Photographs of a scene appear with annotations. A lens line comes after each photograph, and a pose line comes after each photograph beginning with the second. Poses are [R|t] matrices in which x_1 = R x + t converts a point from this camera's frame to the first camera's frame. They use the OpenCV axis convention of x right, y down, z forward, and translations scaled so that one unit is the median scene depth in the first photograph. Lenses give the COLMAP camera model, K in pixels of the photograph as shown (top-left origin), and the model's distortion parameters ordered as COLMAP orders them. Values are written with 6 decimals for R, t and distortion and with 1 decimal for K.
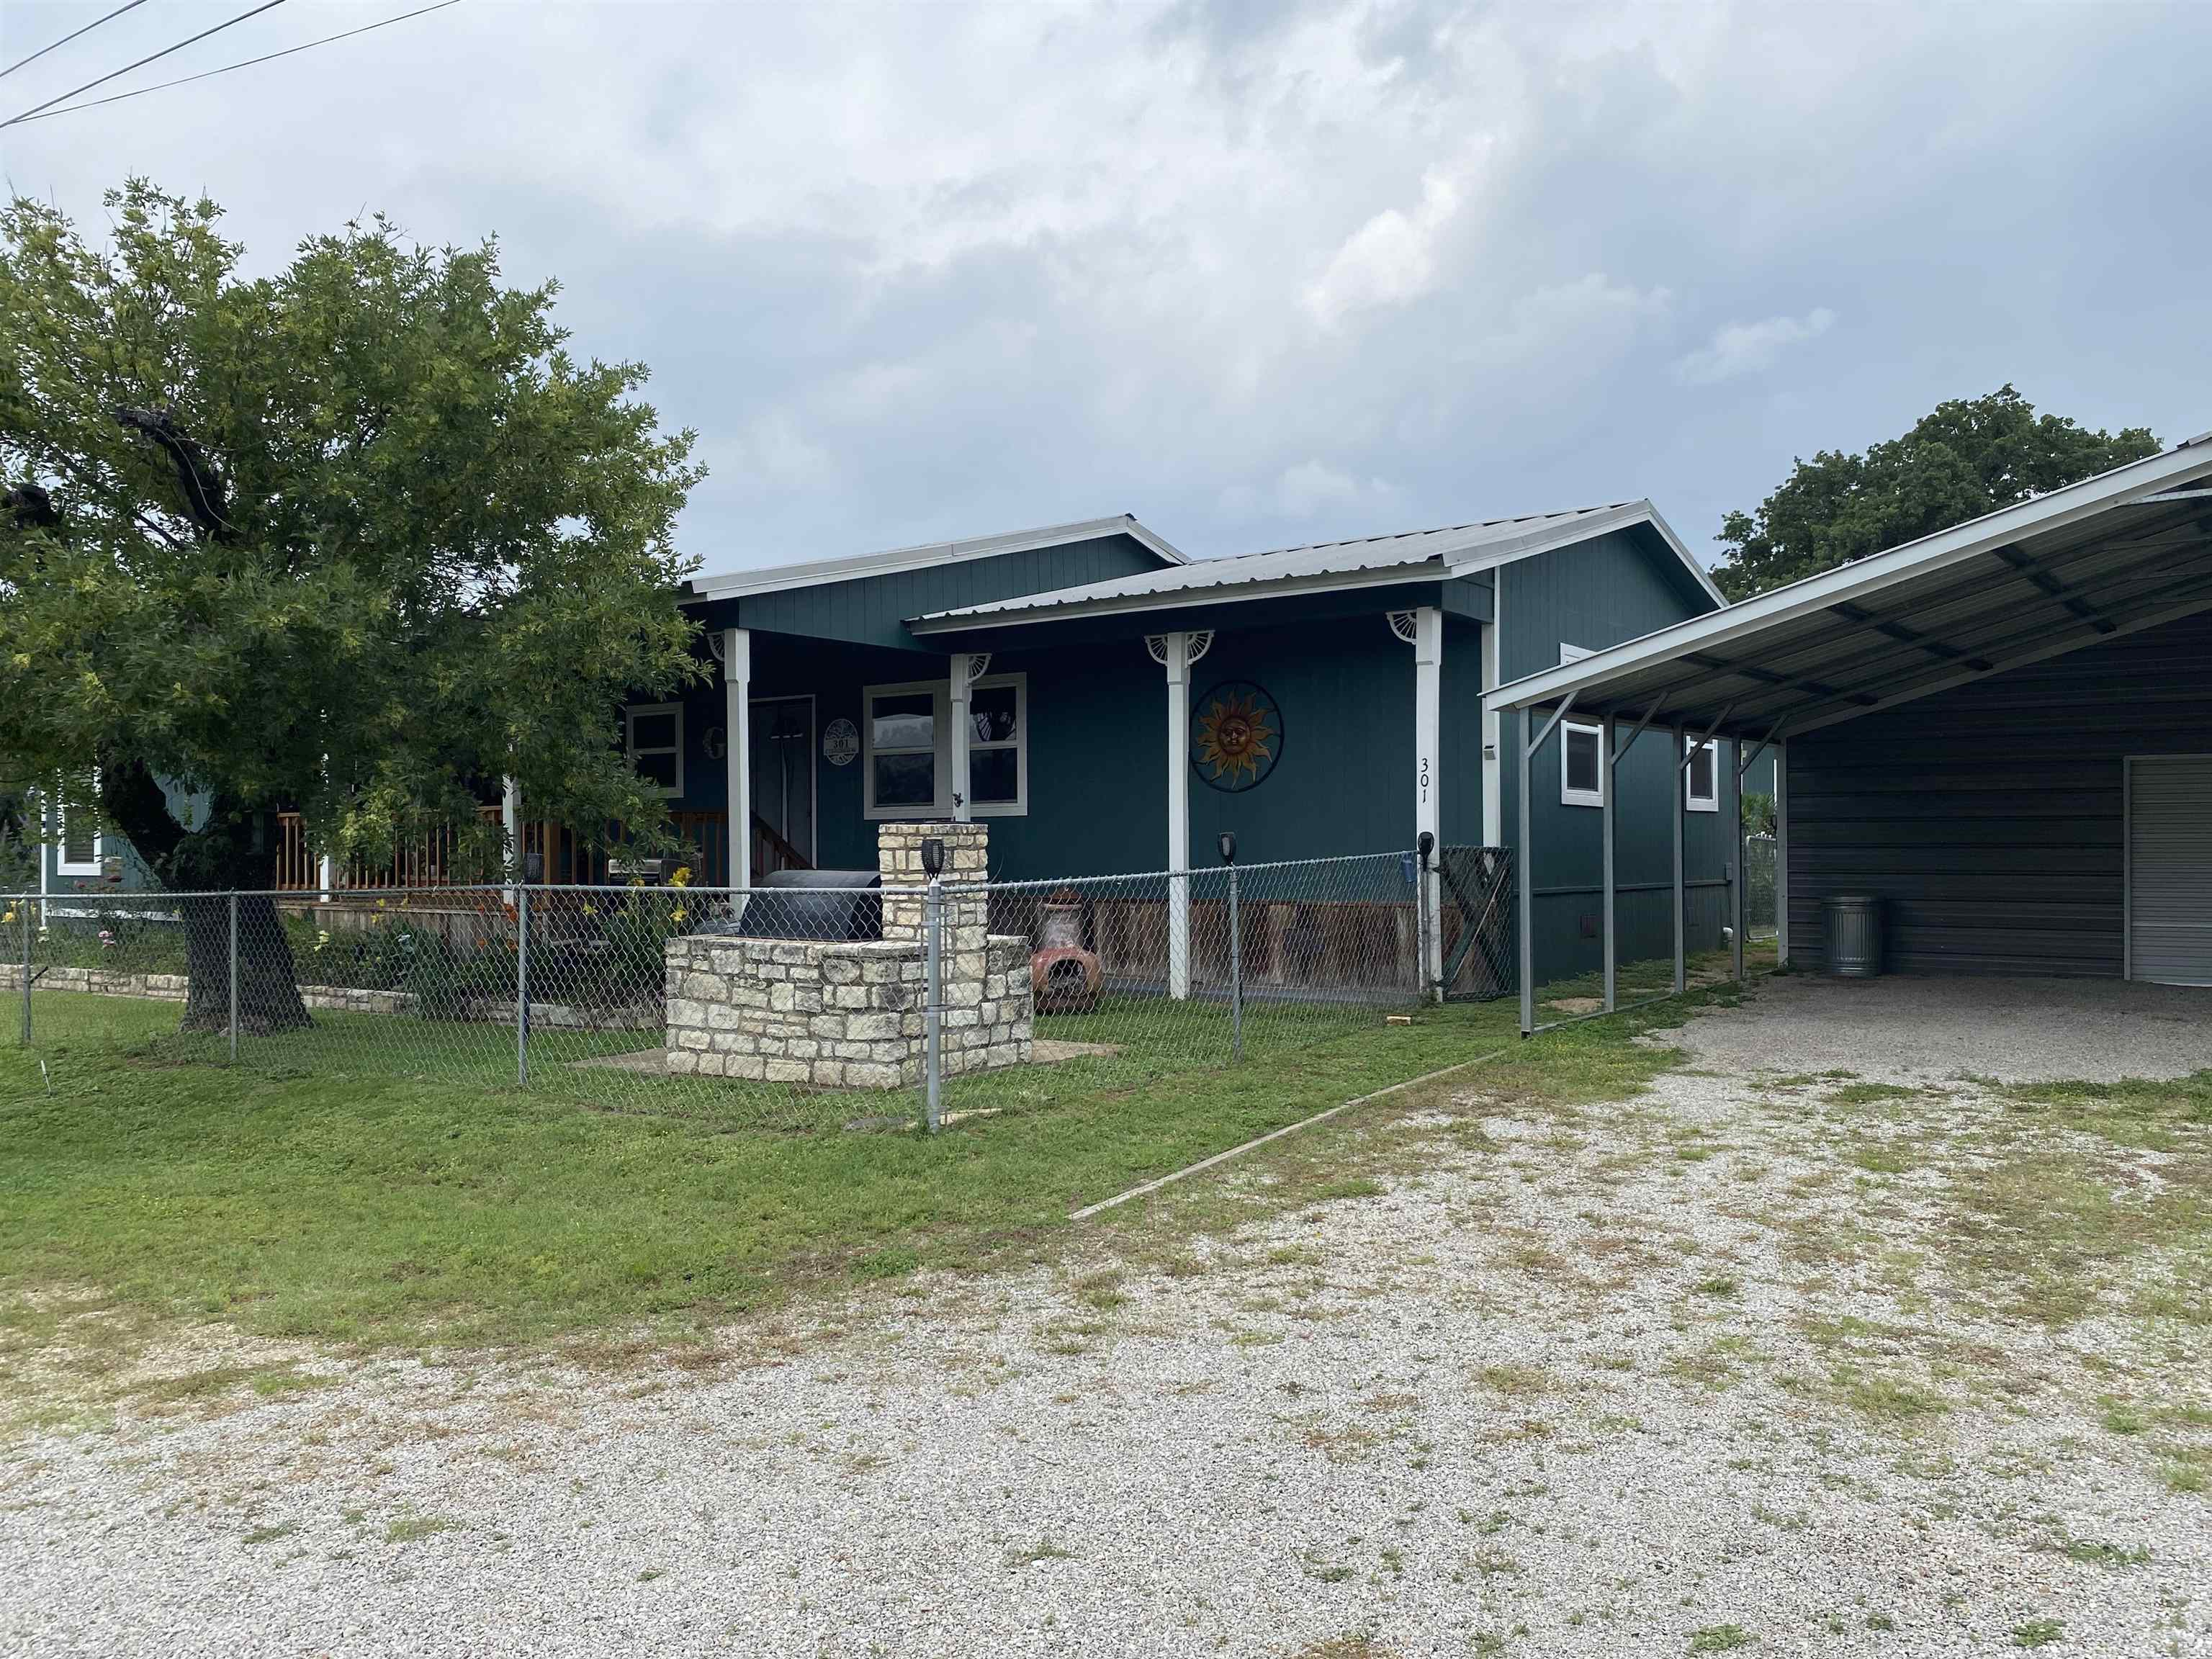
lens RADIAL K [[1660.1, 0, 1091.5], [0, 1660.1, 823.4], [0, 0, 1]] dist [0.065386, -0.075111]
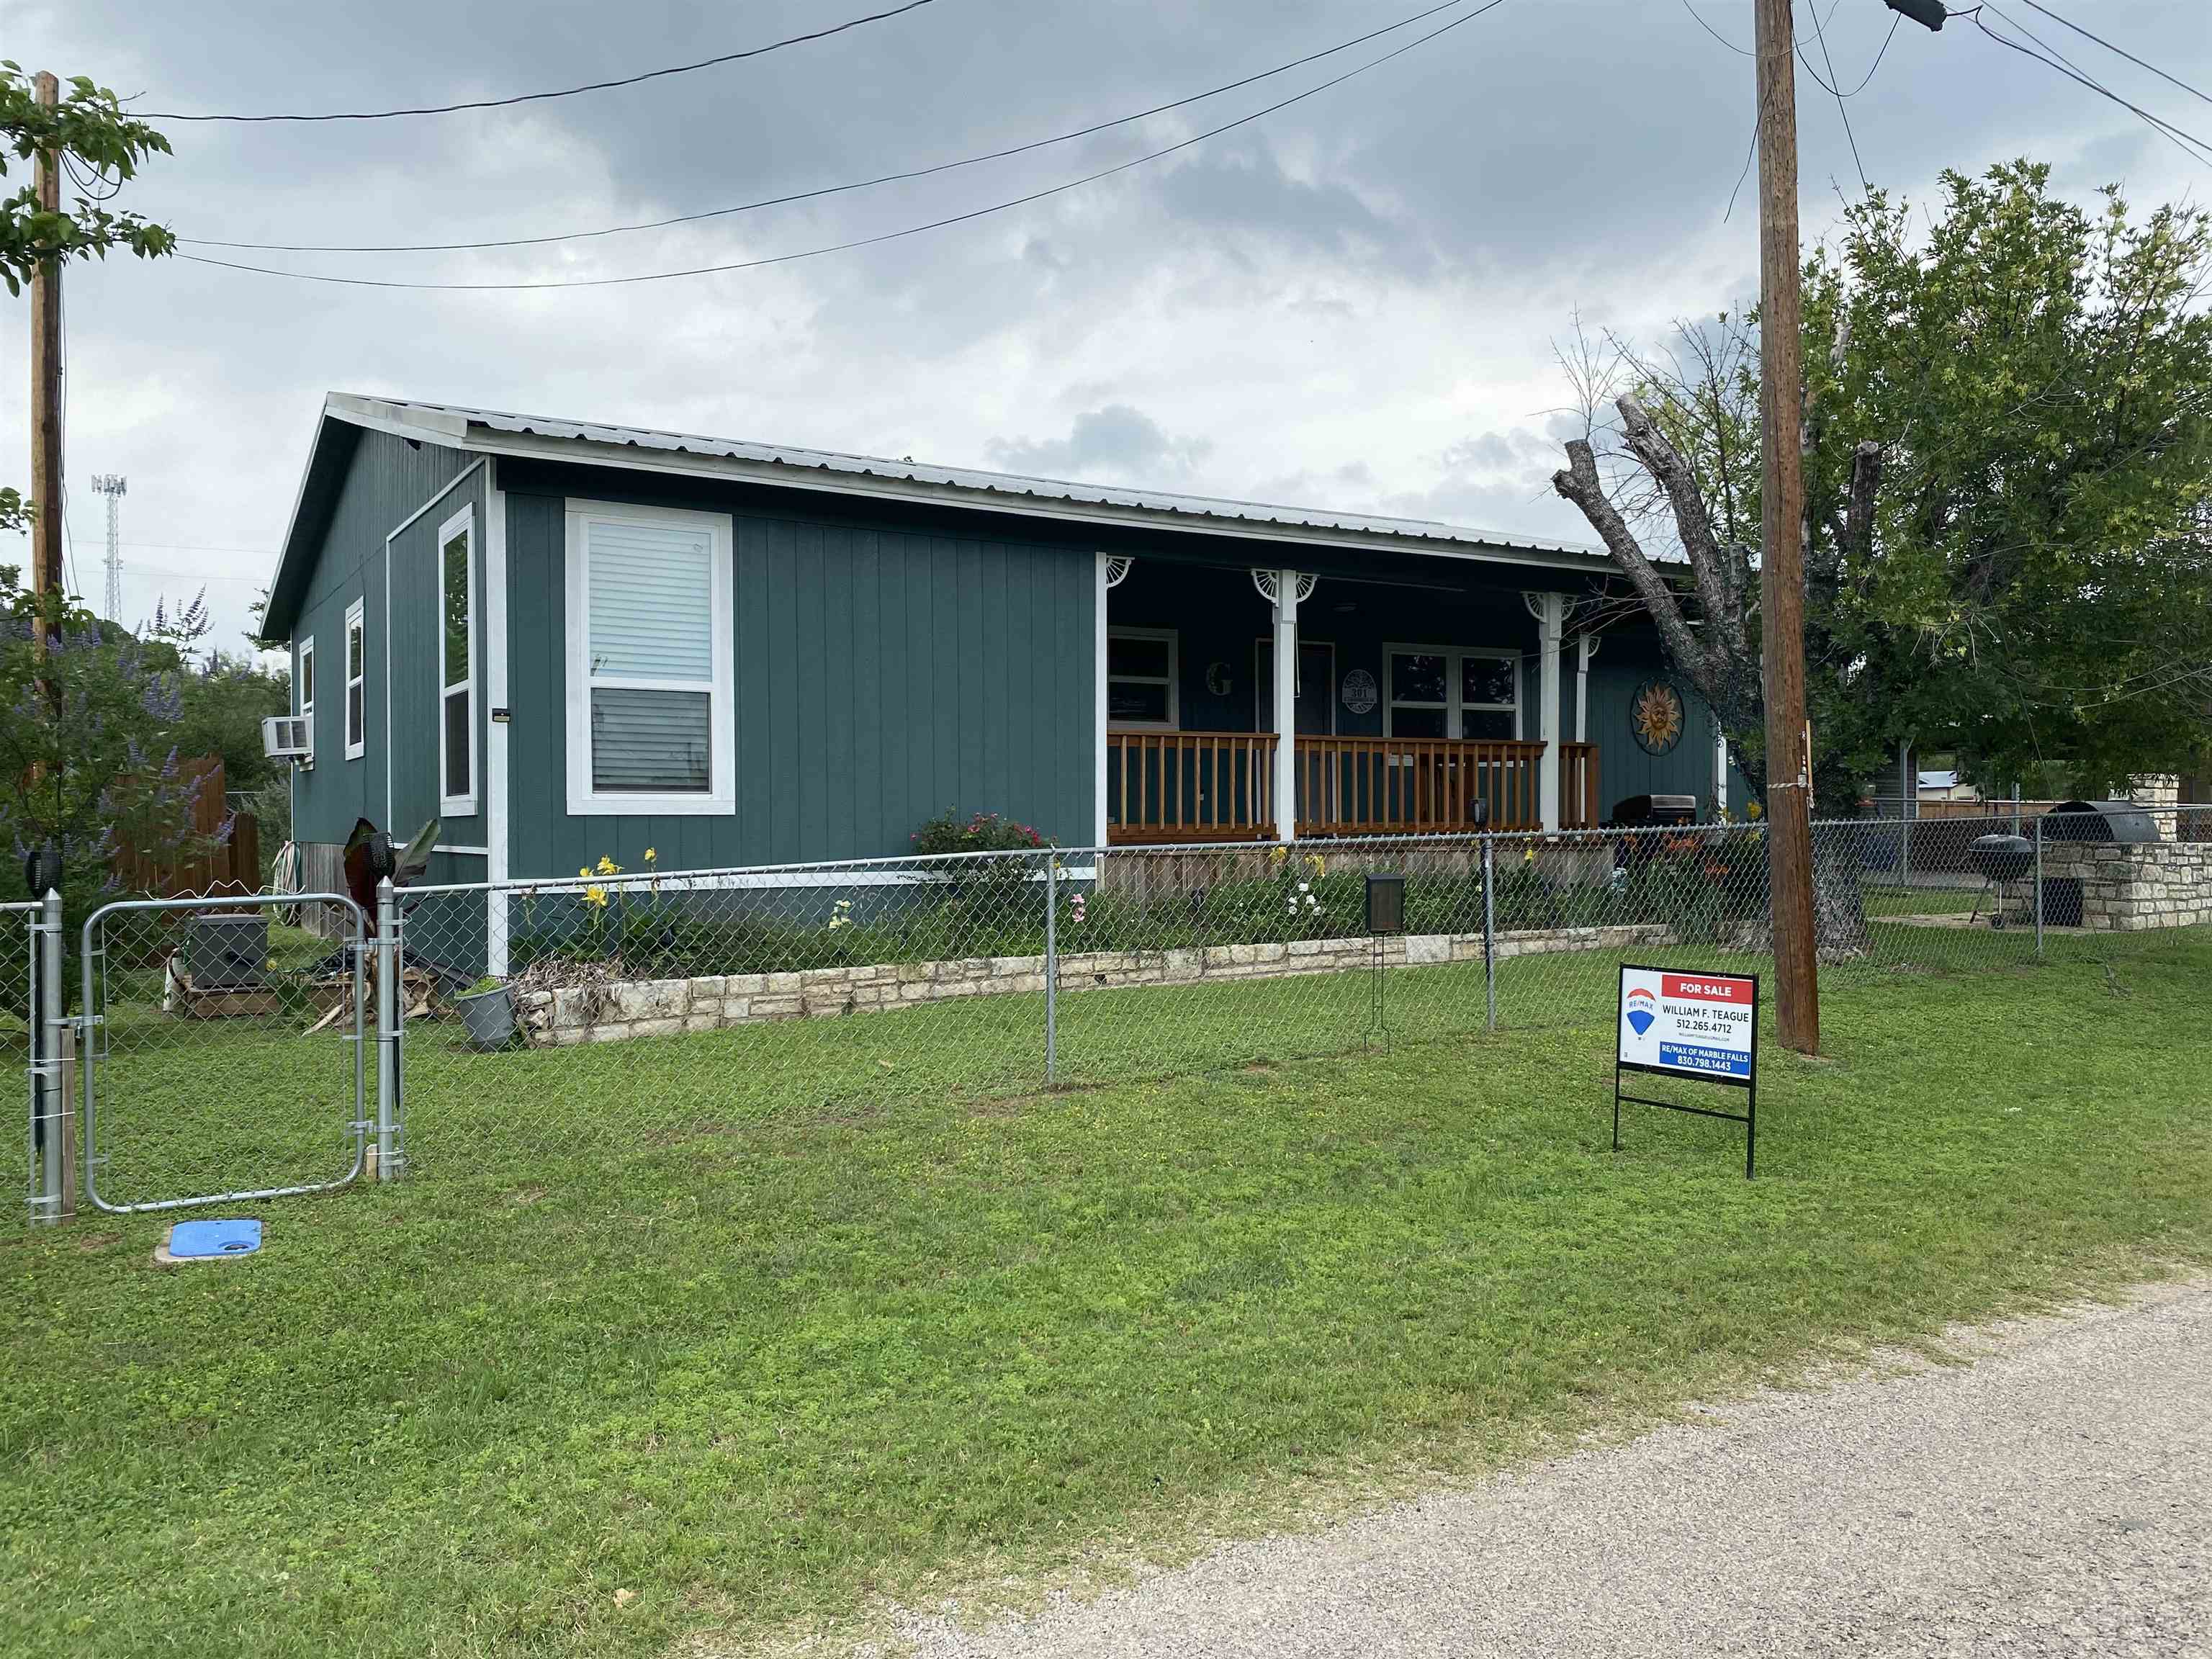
lens RADIAL K [[1660.1, 0, 1091.5], [0, 1660.1, 823.4], [0, 0, 1]] dist [0.065386, -0.075111]
pose [[0.384648, 0.004956, 0.923050, -1.878732], [-0.012893, 0.999917, 0.000004, 0.057465], [-0.922973, -0.011902, 0.384680, 1.181927]]
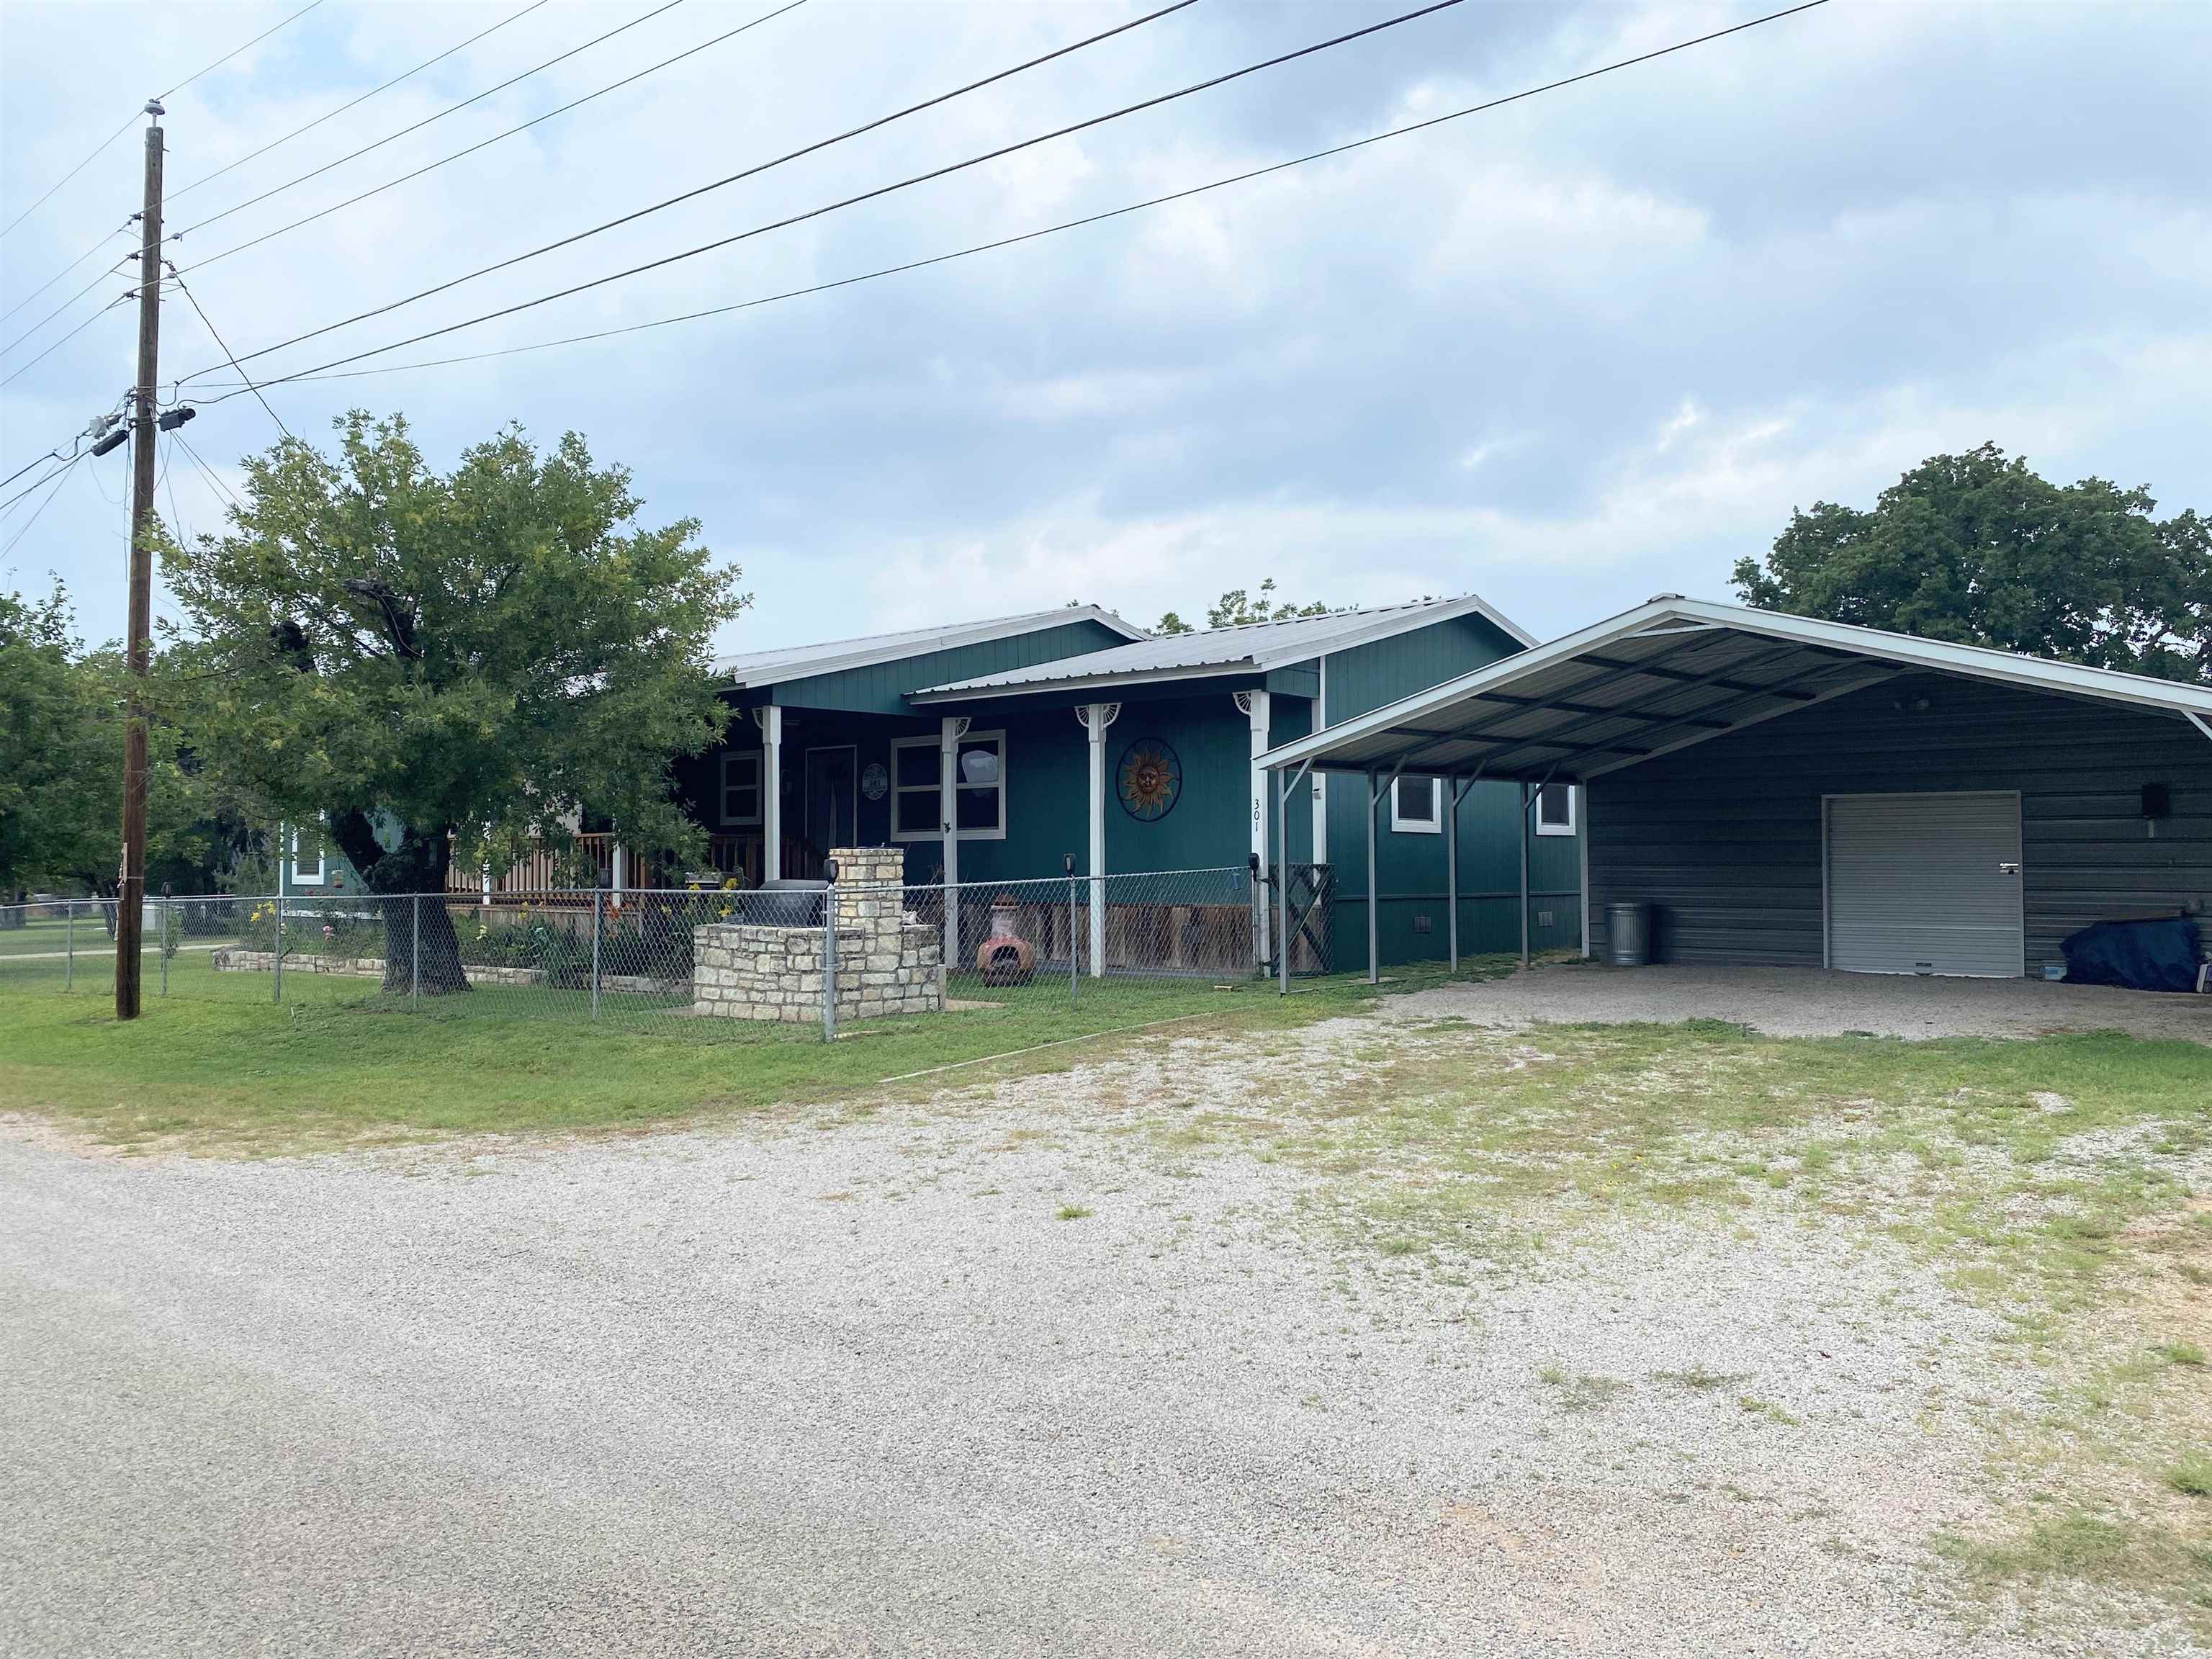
lens RADIAL K [[1666.5, 0, 1108.7], [0, 1666.5, 799.4], [0, 0, 1]] dist [0.106597, -0.176364]
pose [[0.995827, -0.002076, -0.091233, 0.229307], [-0.000001, 0.999741, -0.022761, -0.008646], [0.091257, 0.022666, 0.995569, -0.420836]]
